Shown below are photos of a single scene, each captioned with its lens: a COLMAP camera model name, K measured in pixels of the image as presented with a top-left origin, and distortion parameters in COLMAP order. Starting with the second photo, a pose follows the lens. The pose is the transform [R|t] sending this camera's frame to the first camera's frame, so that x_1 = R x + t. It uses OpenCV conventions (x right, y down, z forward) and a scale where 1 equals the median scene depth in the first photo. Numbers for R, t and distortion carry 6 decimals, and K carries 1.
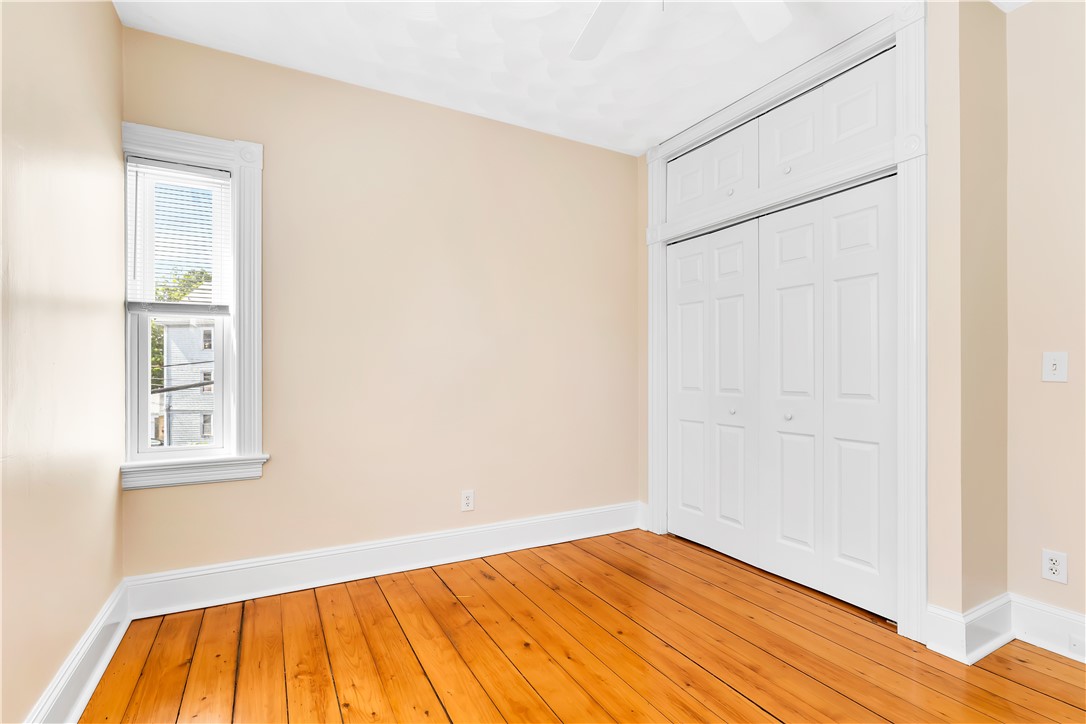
lens RADIAL K [[508.6, 0, 541.5], [0, 508.6, 369.2], [0, 0, 1]] dist [-0.000542, -0.000062]
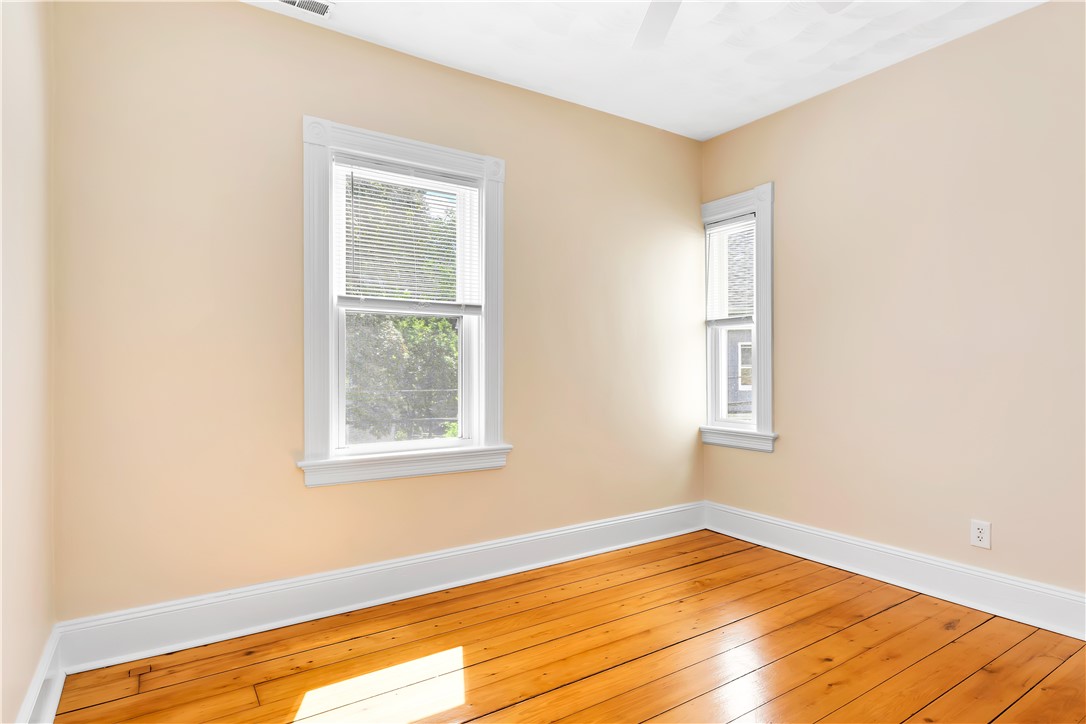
lens RADIAL K [[586.1, 0, 544.6], [0, 586.1, 362.4], [0, 0, 1]] dist [0.002959, -0.000127]
pose [[0.093996, -0.008470, -0.995537, 0.842442], [0.005842, 0.999951, -0.007956, 0.003918], [0.995555, -0.005068, 0.094041, 0.328447]]
